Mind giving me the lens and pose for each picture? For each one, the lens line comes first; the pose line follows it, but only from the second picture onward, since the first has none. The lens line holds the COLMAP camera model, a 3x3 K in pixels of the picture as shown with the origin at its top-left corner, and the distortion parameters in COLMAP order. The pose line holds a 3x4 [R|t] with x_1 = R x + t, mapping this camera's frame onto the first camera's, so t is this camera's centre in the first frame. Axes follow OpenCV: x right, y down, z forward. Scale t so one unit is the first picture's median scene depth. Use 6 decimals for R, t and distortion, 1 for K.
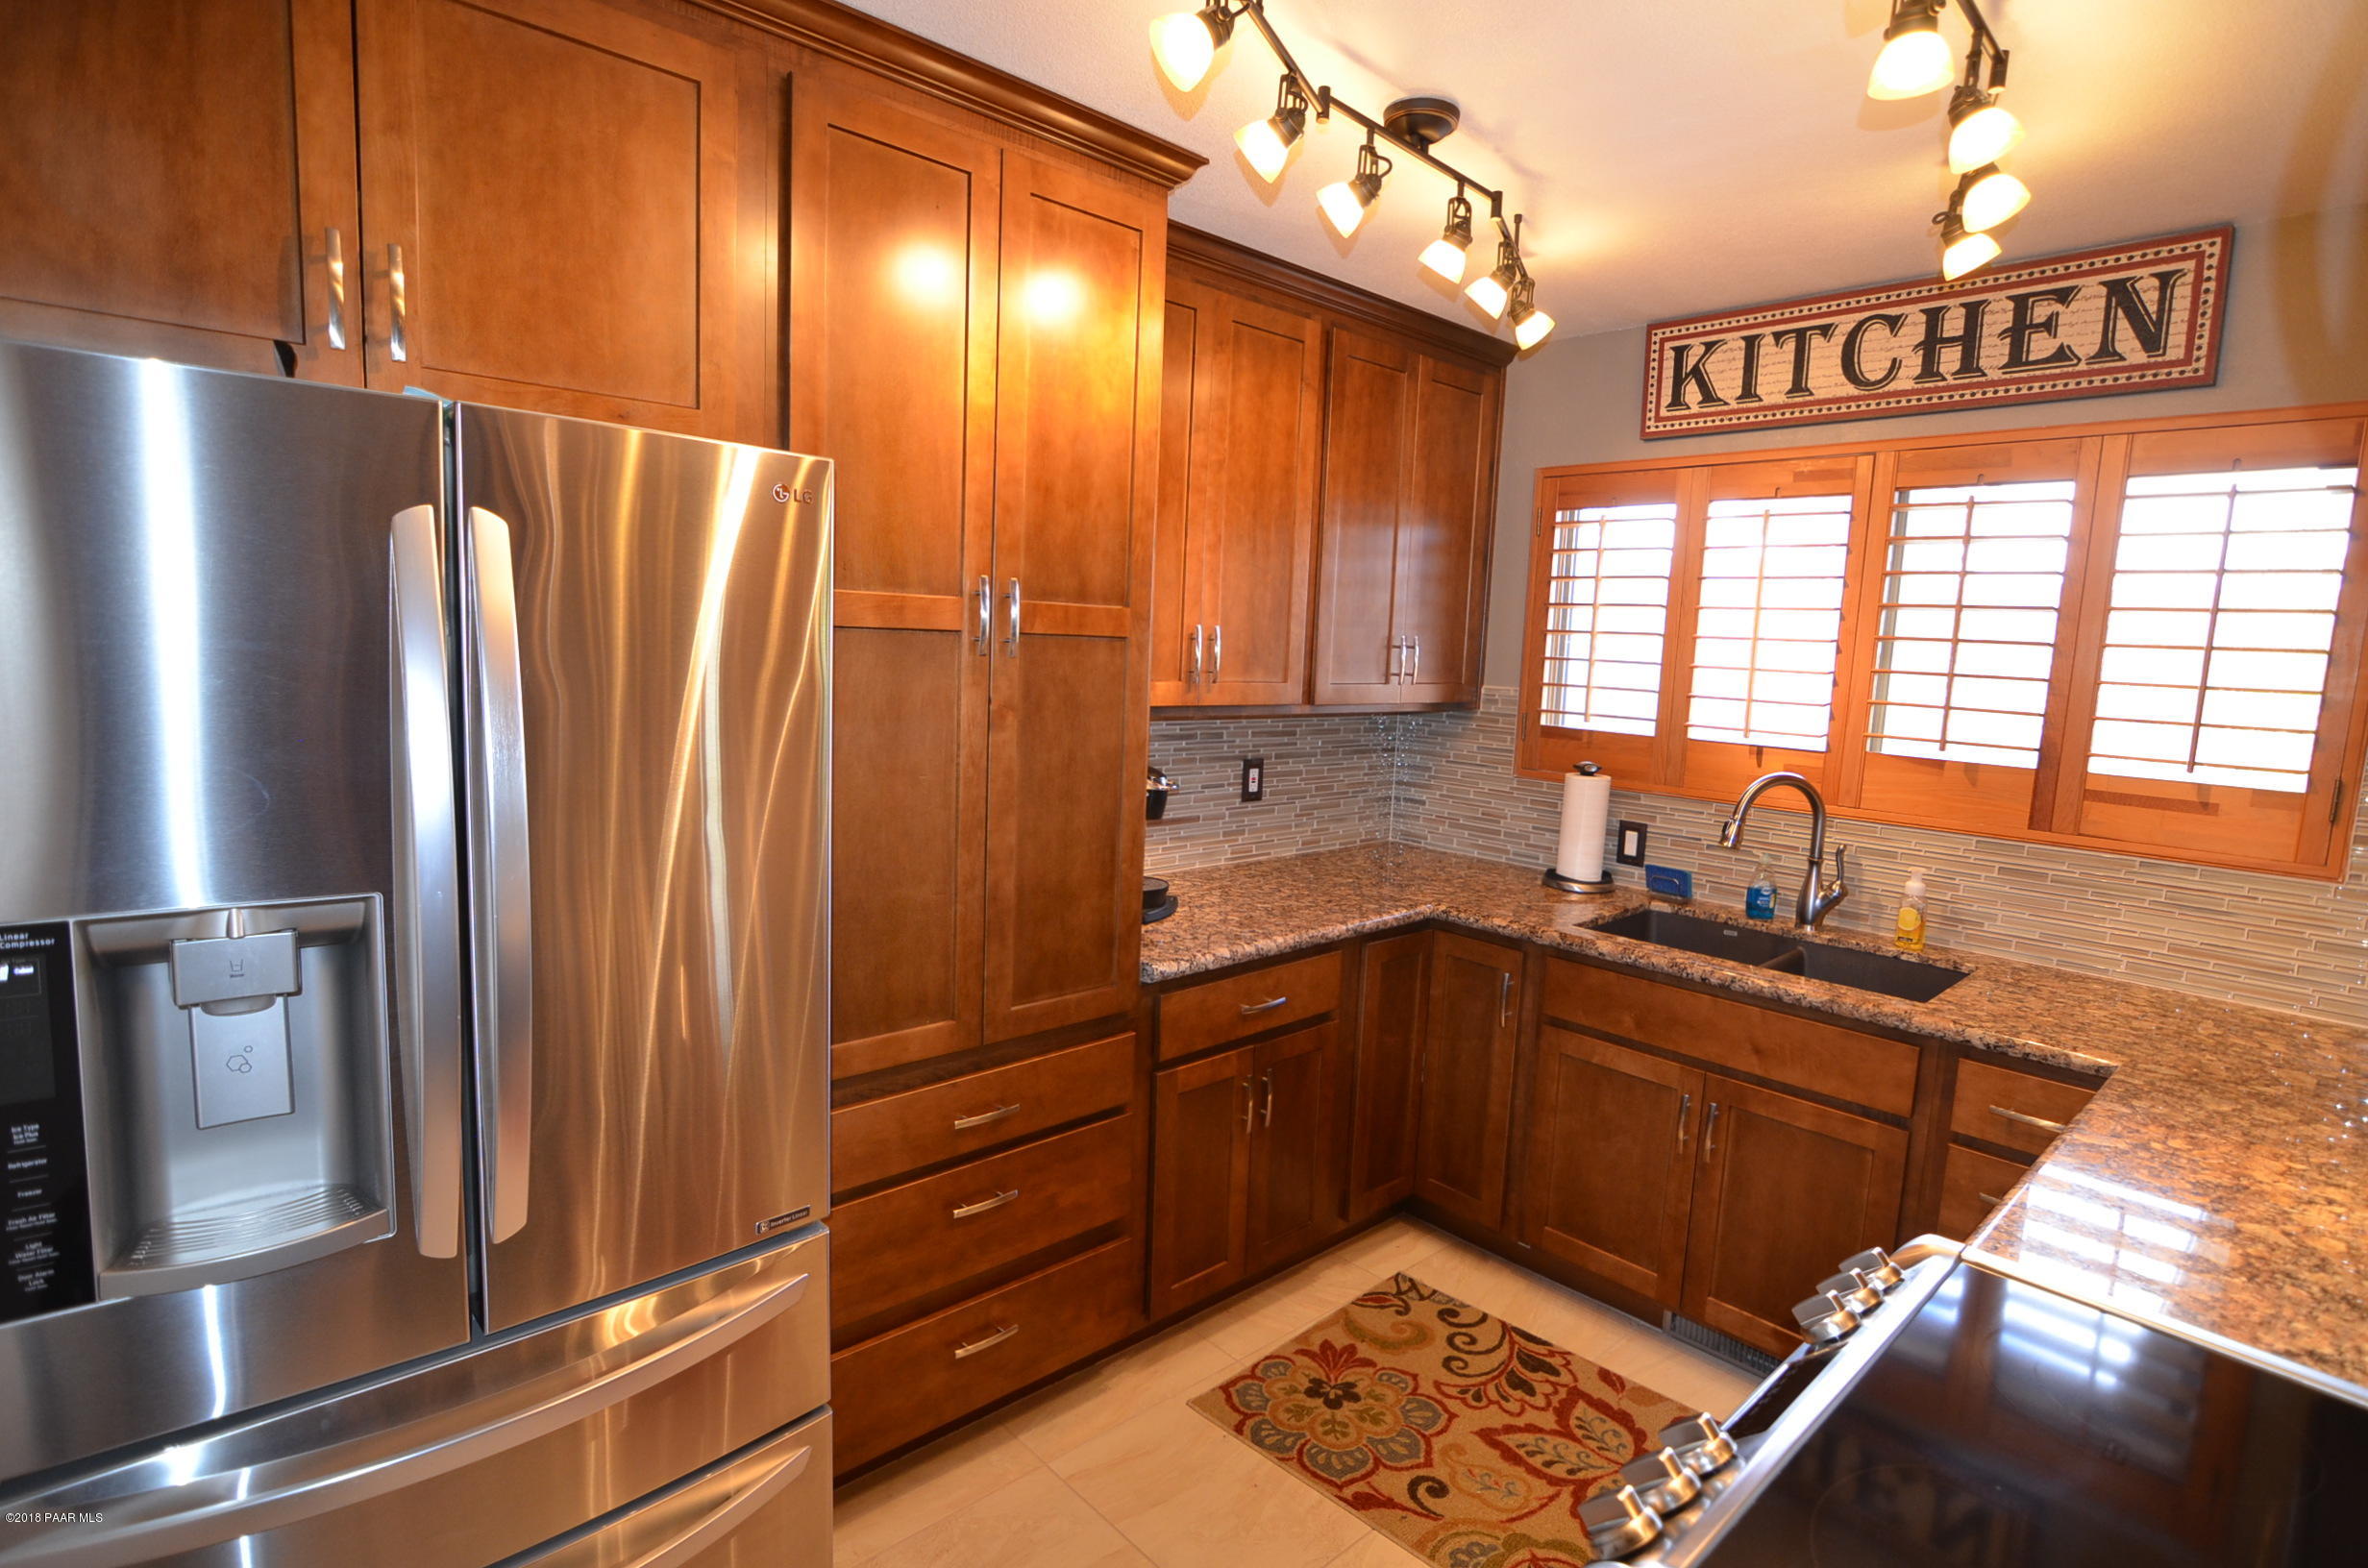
lens RADIAL K [[1177.3, 0, 1200.9], [0, 1177.3, 786.0], [0, 0, 1]] dist [-0.032843, 0.011145]
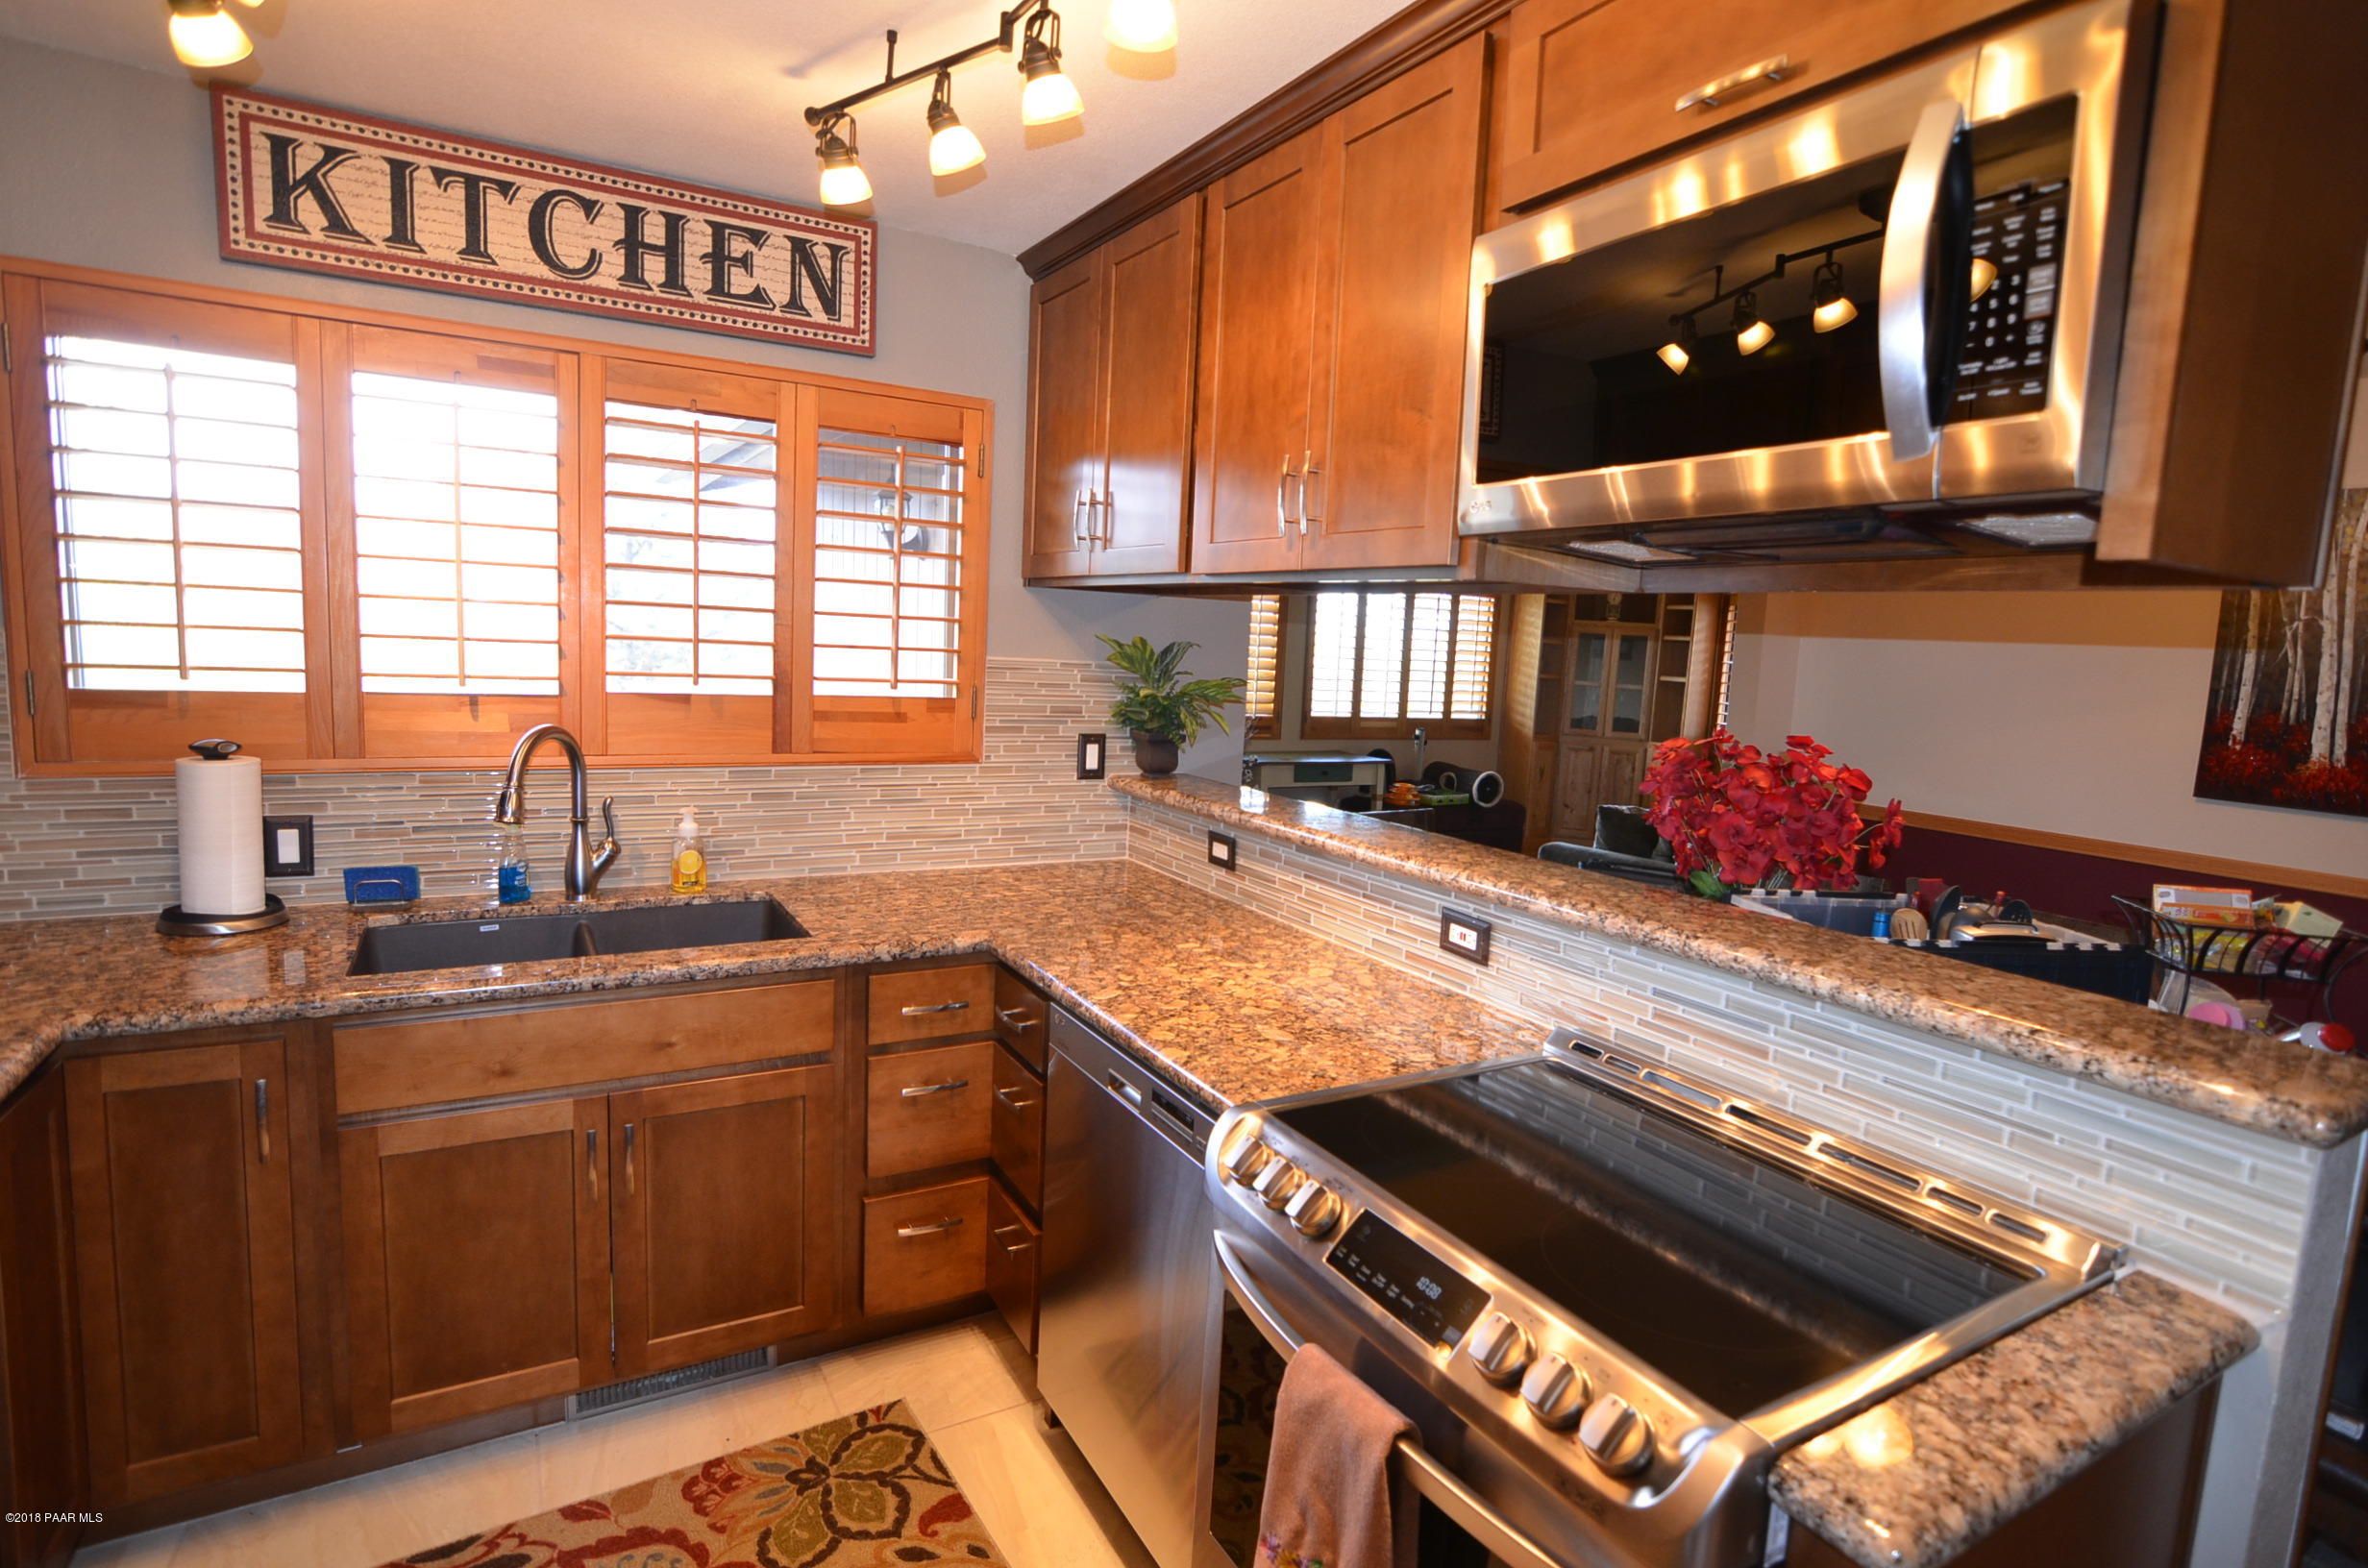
lens RADIAL K [[1177.3, 0, 1200.9], [0, 1177.3, 786.0], [0, 0, 1]] dist [-0.032843, 0.011145]
pose [[0.215439, -0.150918, 0.964785, -0.234876], [0.083125, 0.987234, 0.135867, -0.046109], [-0.972973, 0.050927, 0.225234, 0.384504]]
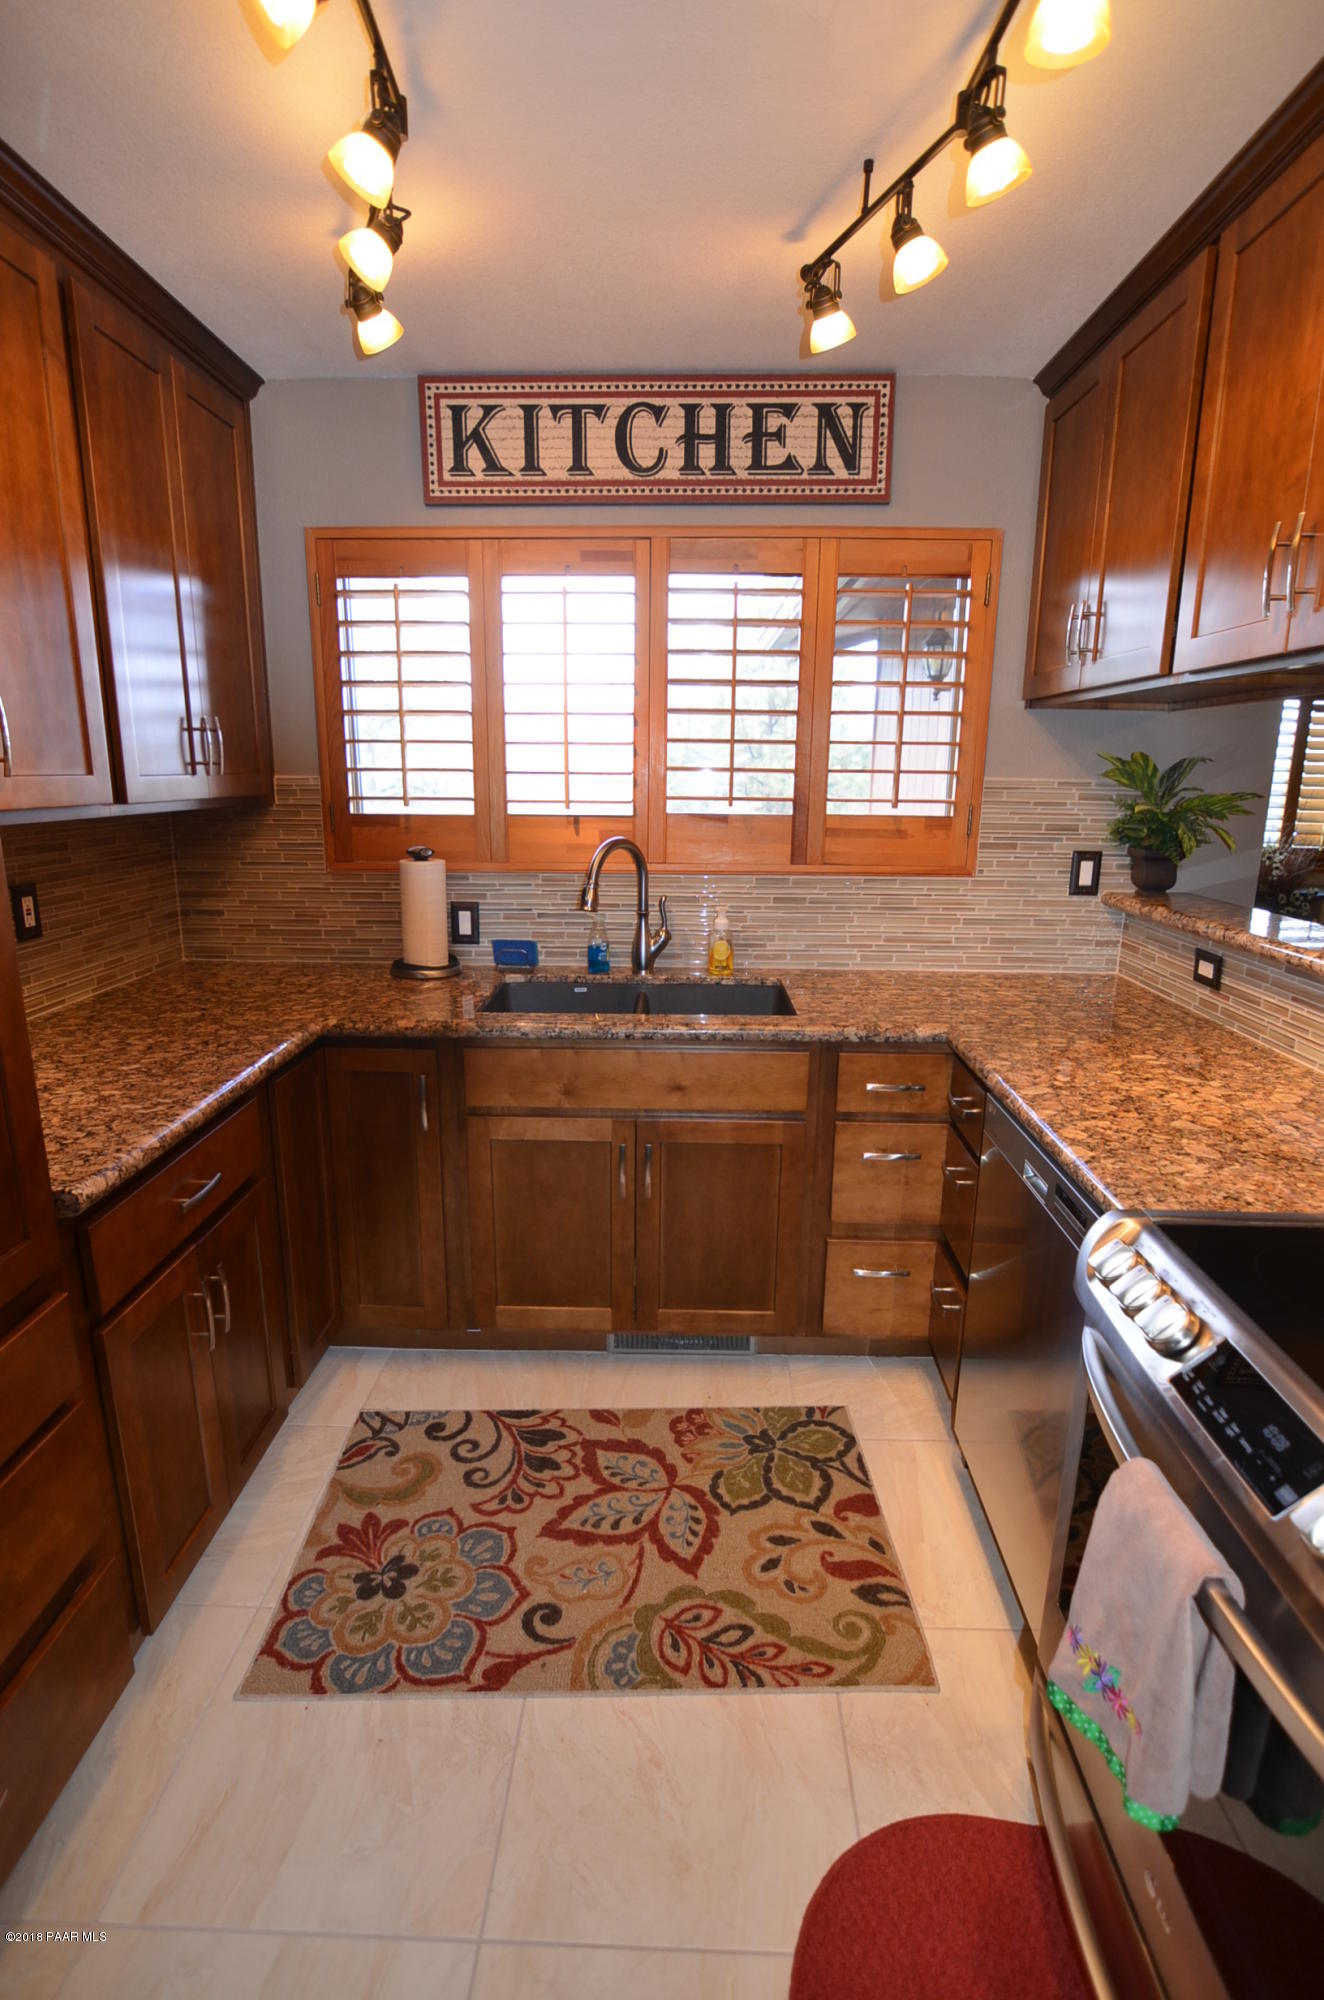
lens RADIAL K [[994.5, 0, 665.4], [0, 994.5, 1017.6], [0, 0, 1]] dist [-0.032843, 0.011145]
pose [[0.699863, -0.205987, 0.683931, -0.155245], [0.110010, 0.977175, 0.181734, -0.011101], [-0.705755, -0.051950, 0.706549, 0.326050]]
